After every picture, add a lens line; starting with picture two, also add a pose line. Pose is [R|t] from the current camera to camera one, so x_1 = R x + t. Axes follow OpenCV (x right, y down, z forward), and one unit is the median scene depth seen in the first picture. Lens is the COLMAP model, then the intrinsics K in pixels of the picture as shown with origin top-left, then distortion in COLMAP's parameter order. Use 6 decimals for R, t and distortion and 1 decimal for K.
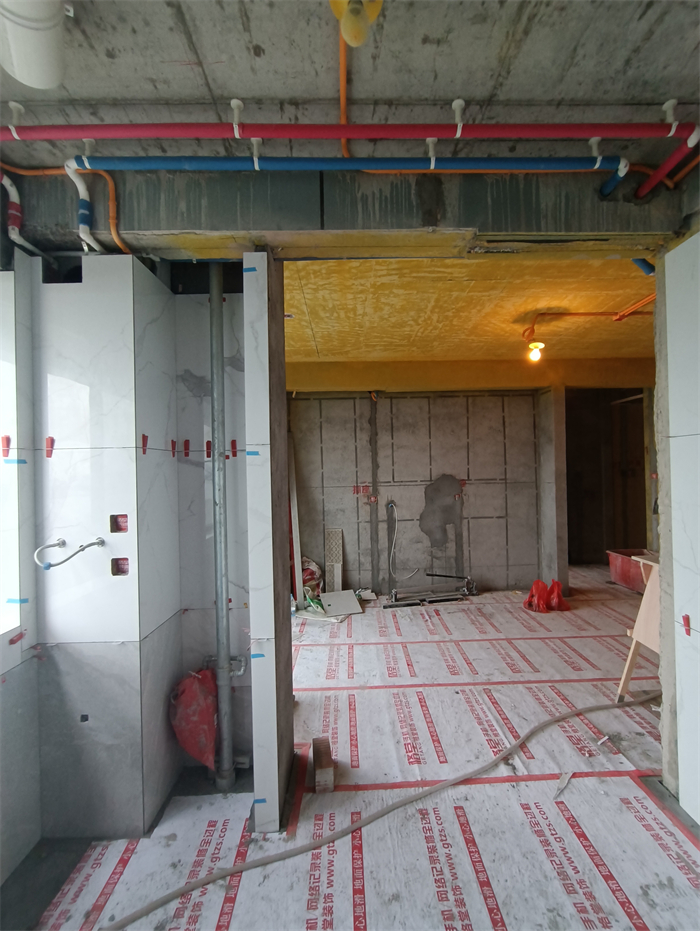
lens RADIAL K [[420.4, 0, 352.6], [0, 420.4, 466.2], [0, 0, 1]] dist [0.000576, -0.001292]
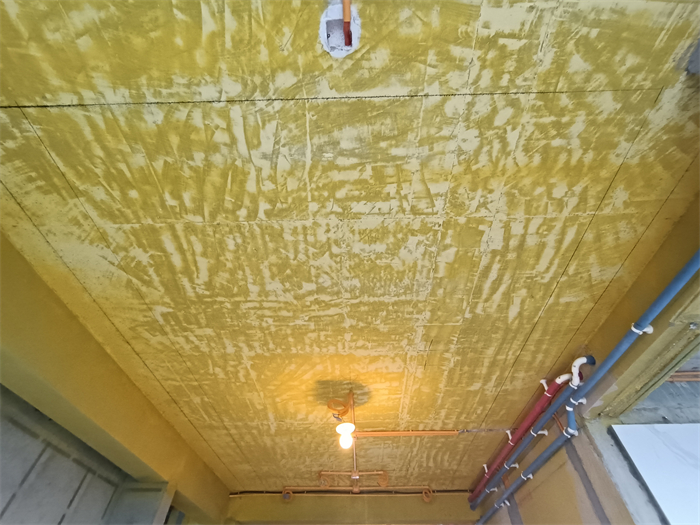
lens RADIAL K [[320.0, 0, 350.6], [0, 320.0, 258.7], [0, 0, 1]] dist [-0.006793, 0.001855]
pose [[0.039281, 0.780528, 0.623886, -0.153402], [-0.009007, 0.624619, -0.780878, -0.021252], [-0.999188, 0.025054, 0.031566, 0.869782]]
